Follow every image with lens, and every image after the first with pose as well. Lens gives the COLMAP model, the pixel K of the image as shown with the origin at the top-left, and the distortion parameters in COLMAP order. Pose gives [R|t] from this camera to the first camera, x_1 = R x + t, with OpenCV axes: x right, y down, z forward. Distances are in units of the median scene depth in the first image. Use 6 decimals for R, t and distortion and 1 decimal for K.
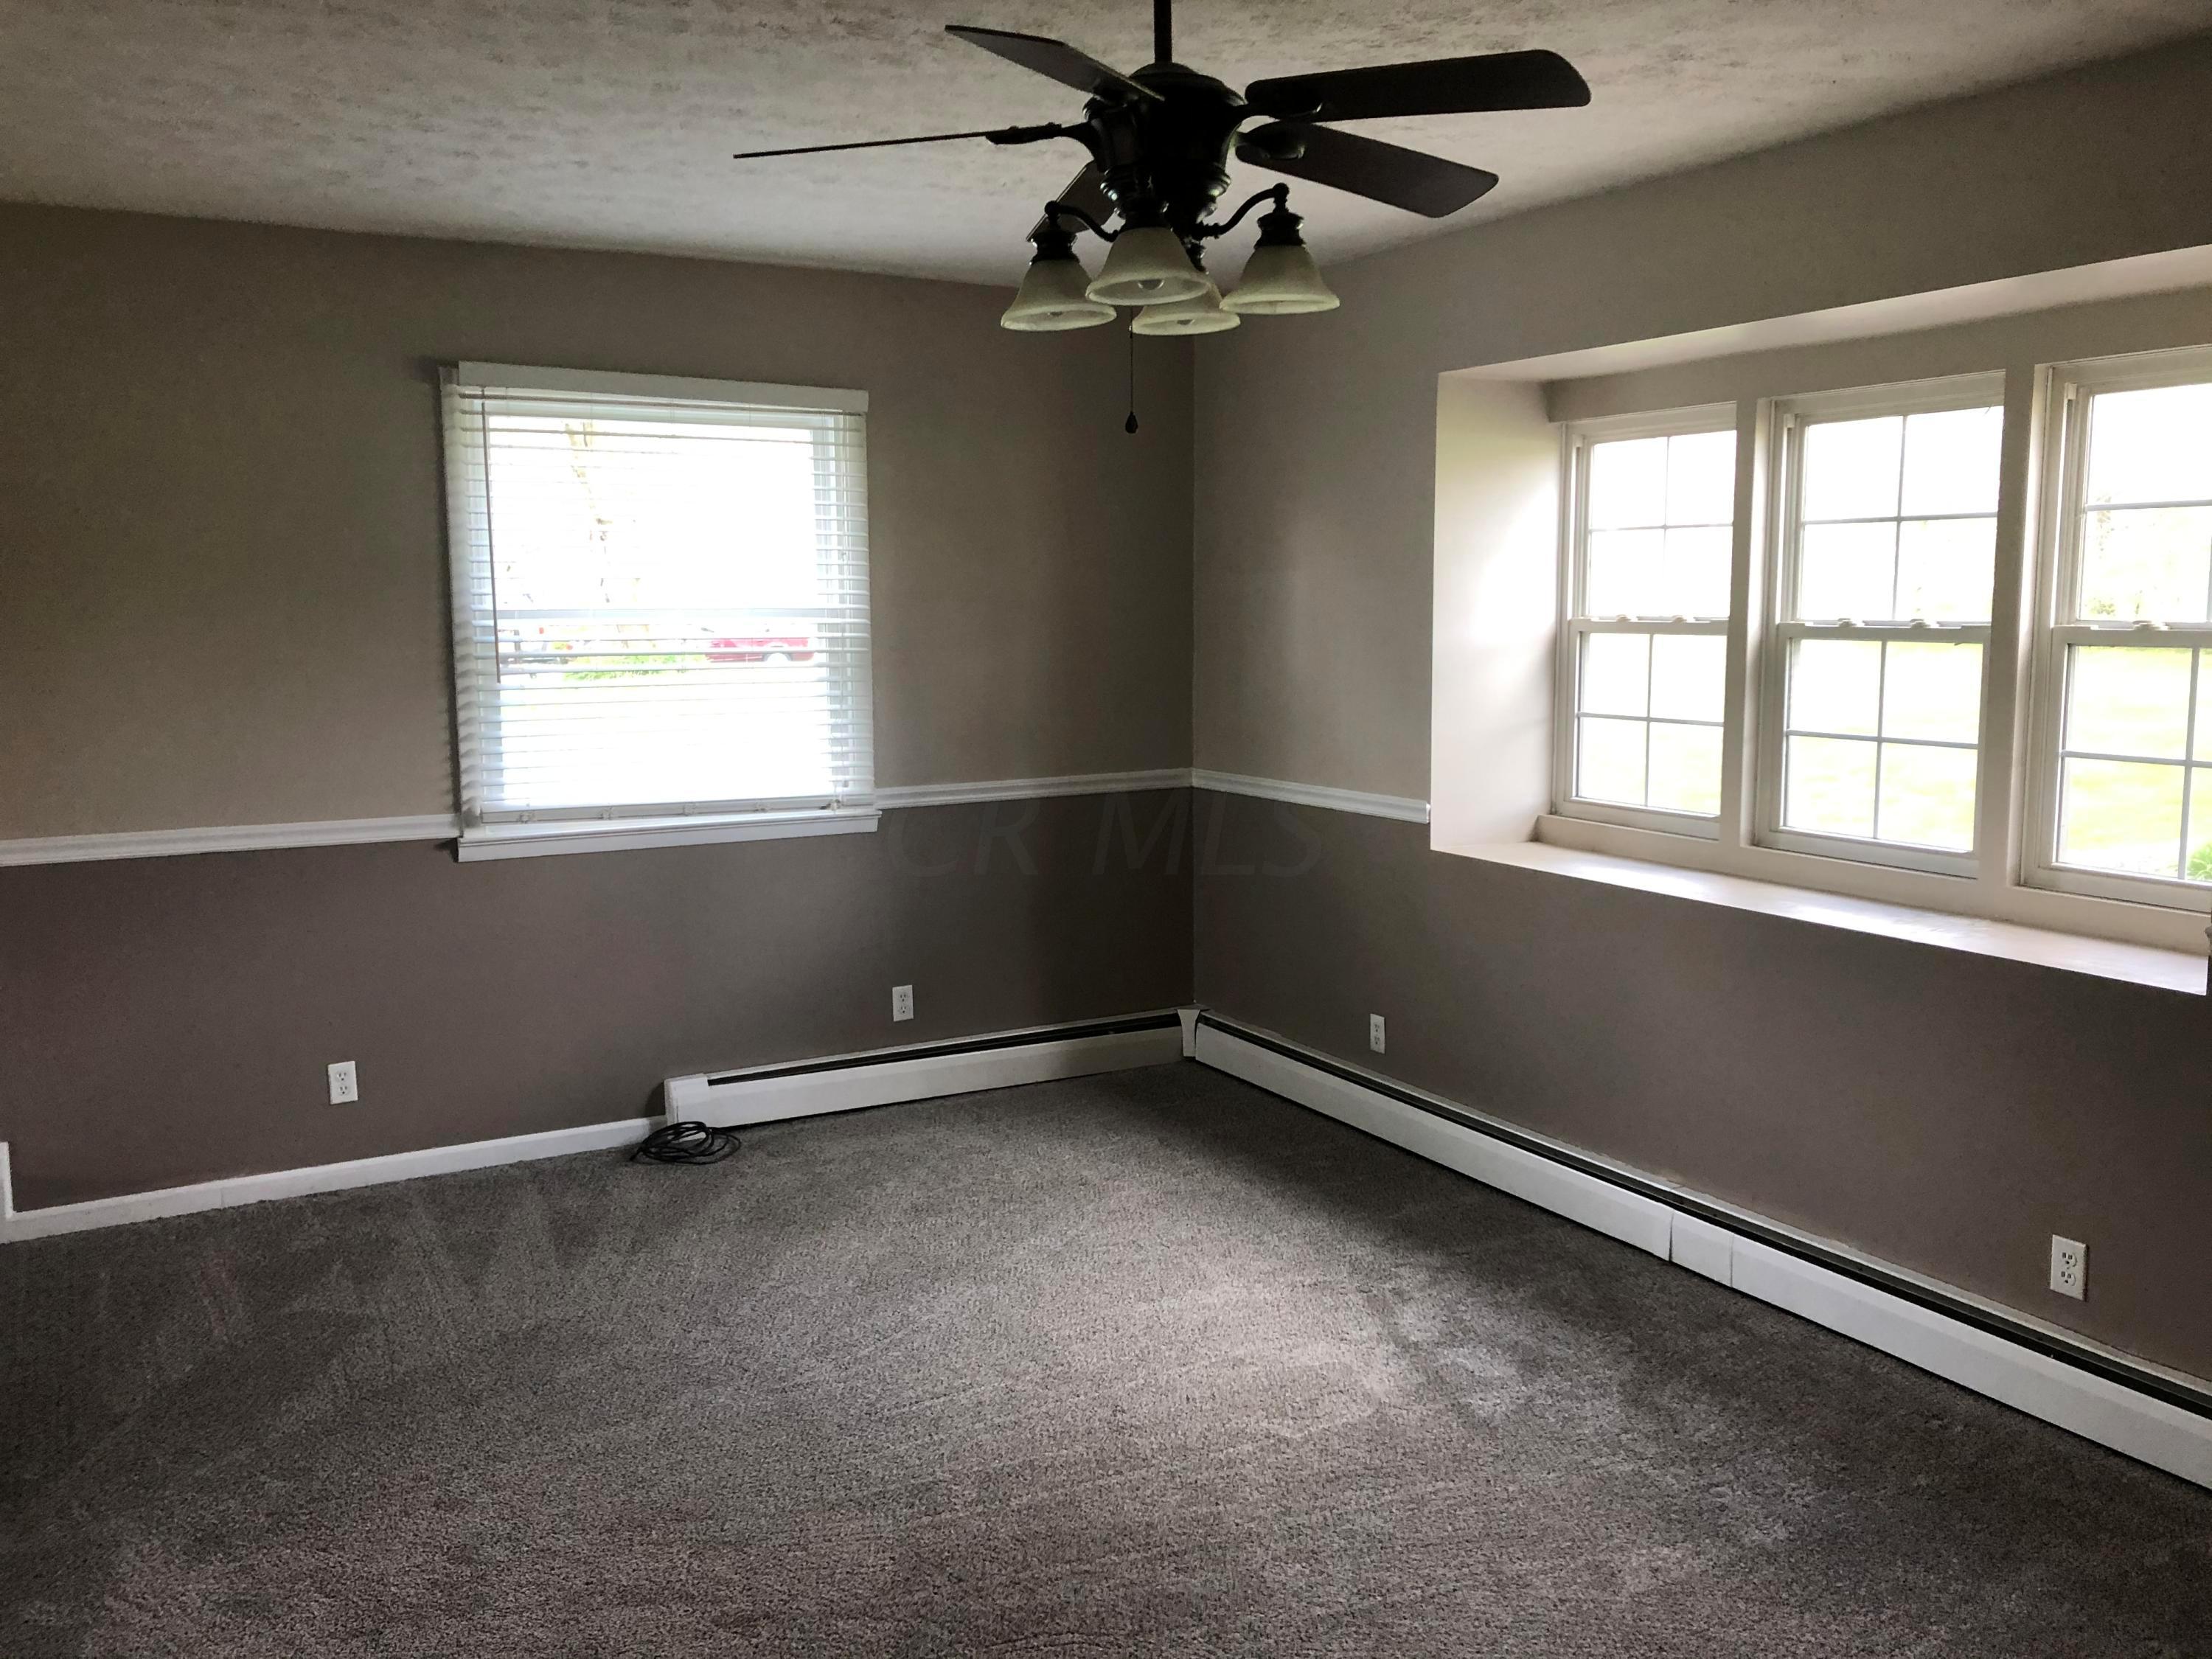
lens RADIAL K [[1771.5, 0, 1107.8], [0, 1771.5, 807.9], [0, 0, 1]] dist [0.079959, -0.201770]
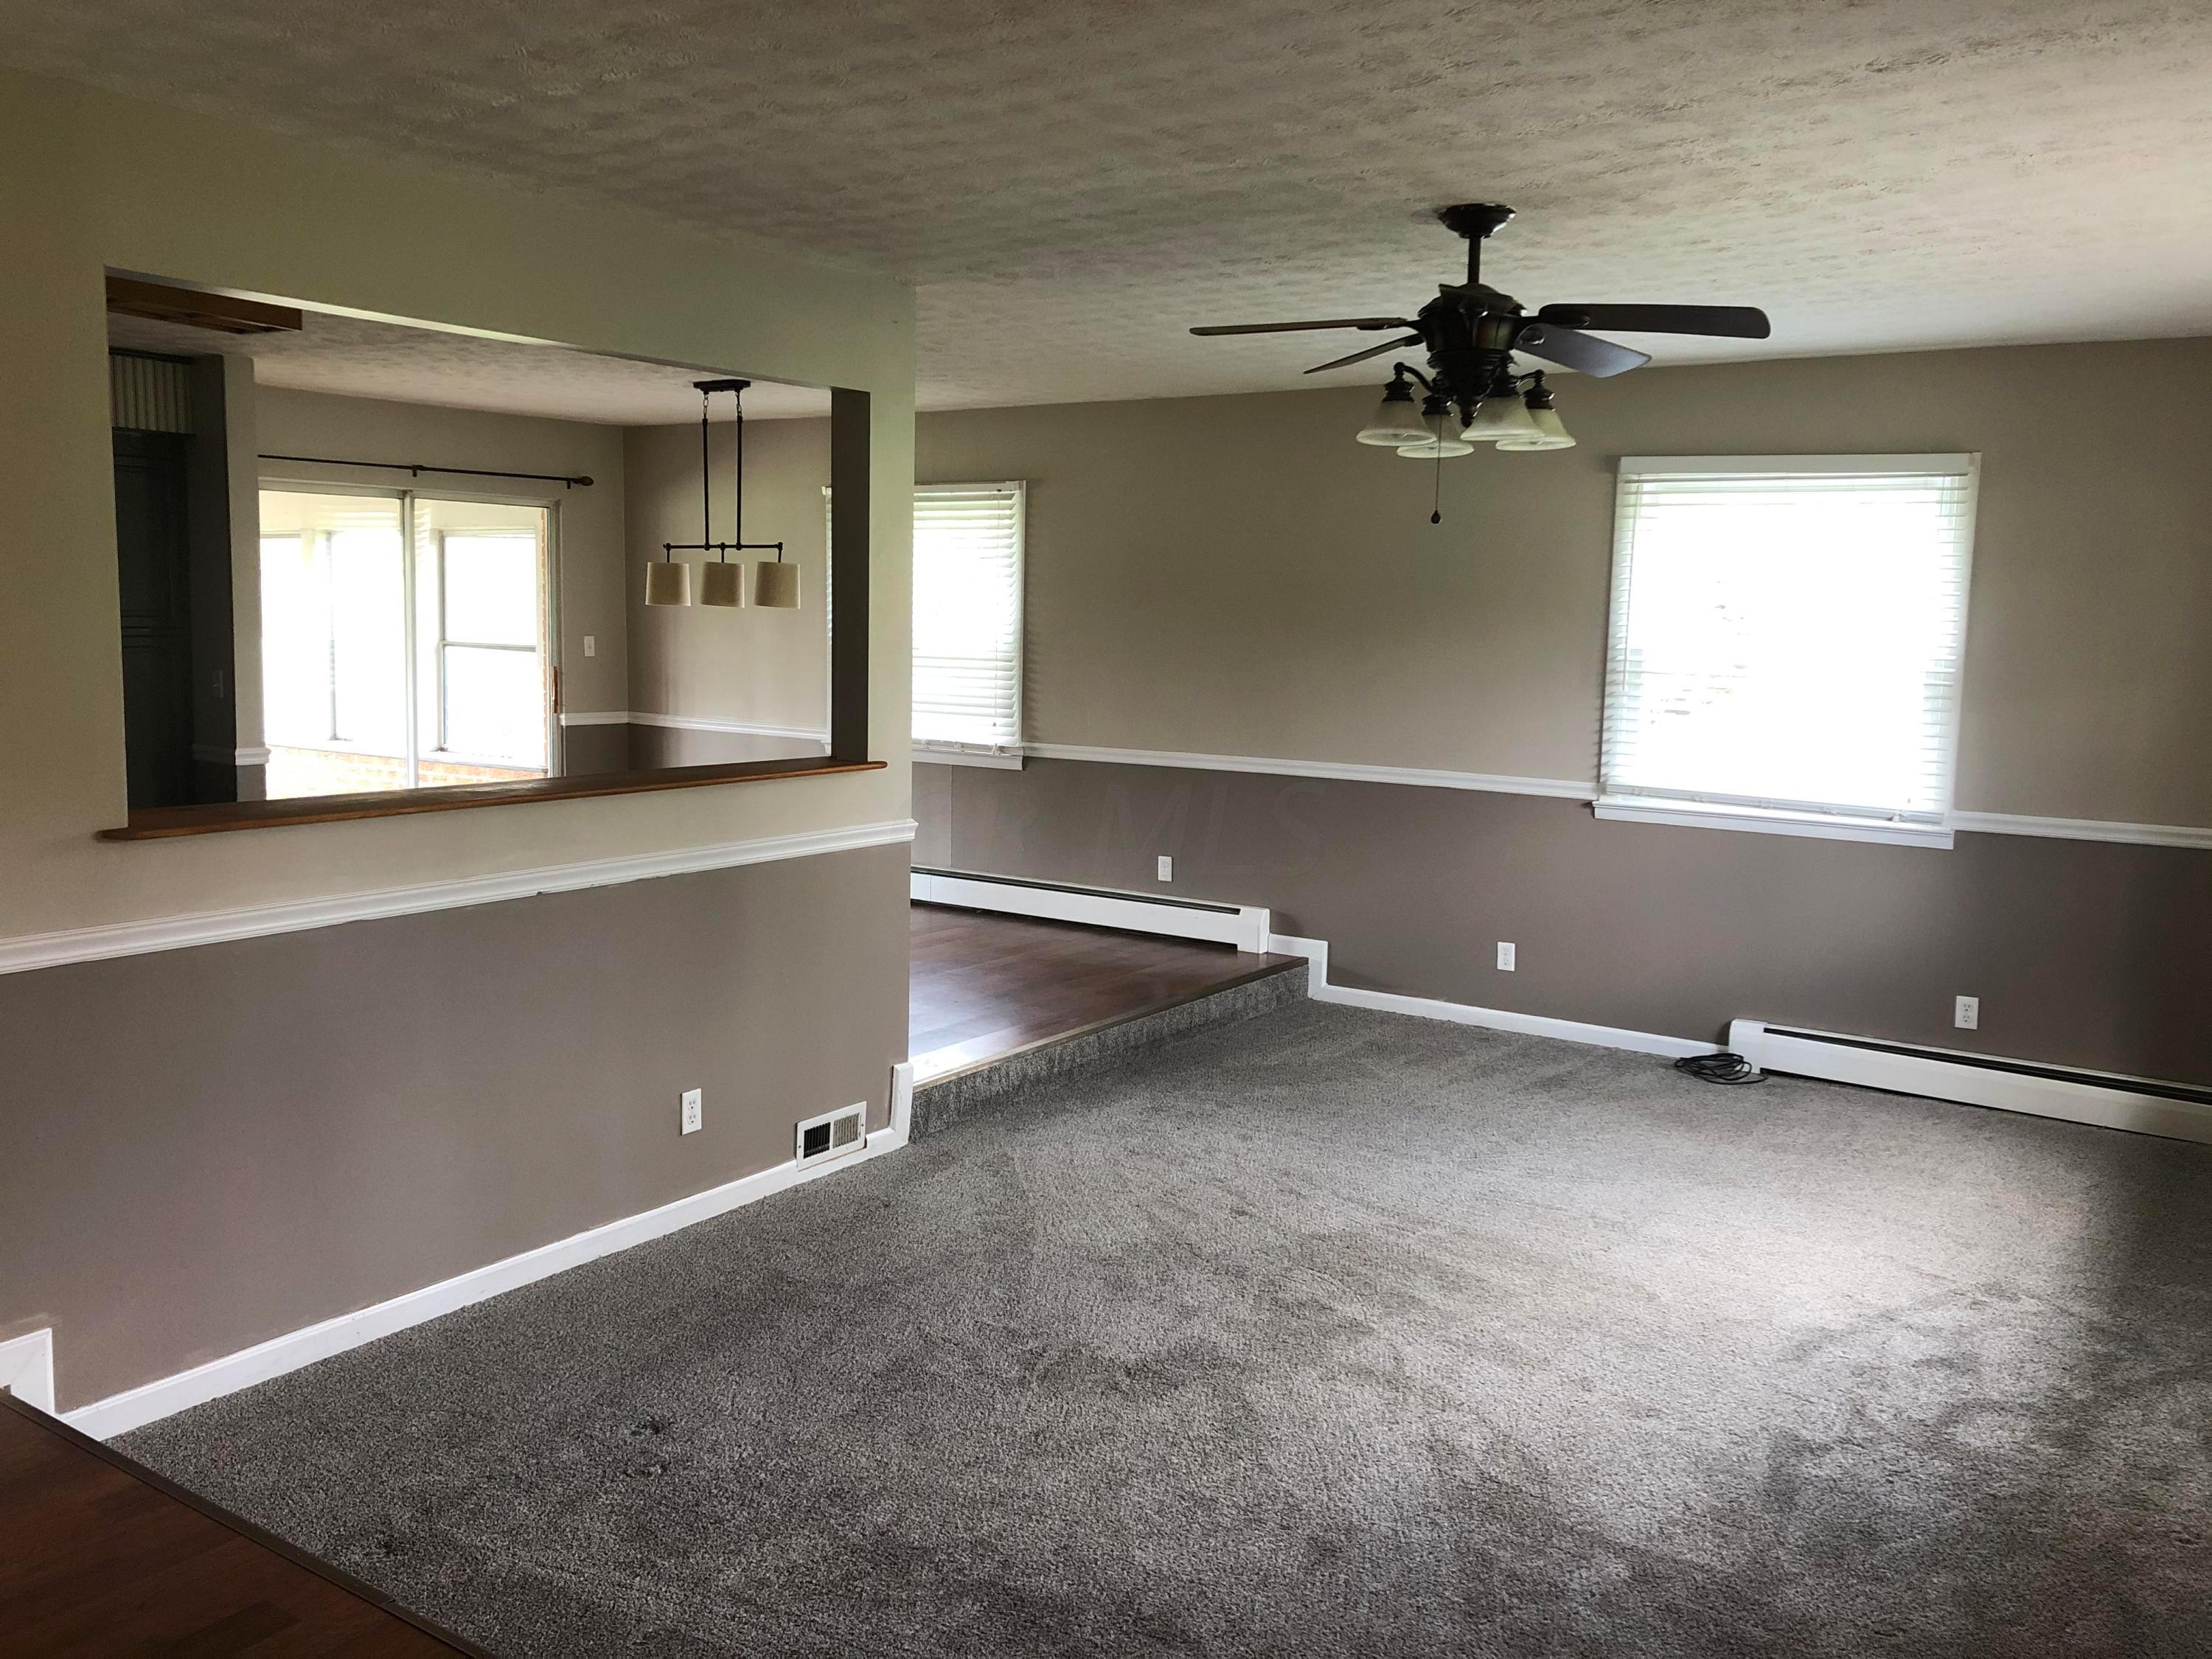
lens RADIAL K [[1785.1, 0, 1106.8], [0, 1785.1, 833.0], [0, 0, 1]] dist [0.053485, -0.213170]
pose [[0.449893, 0.127017, -0.884004, 0.694888], [-0.131571, 0.988460, 0.075066, -0.012807], [0.883337, 0.082538, 0.461414, 0.027236]]
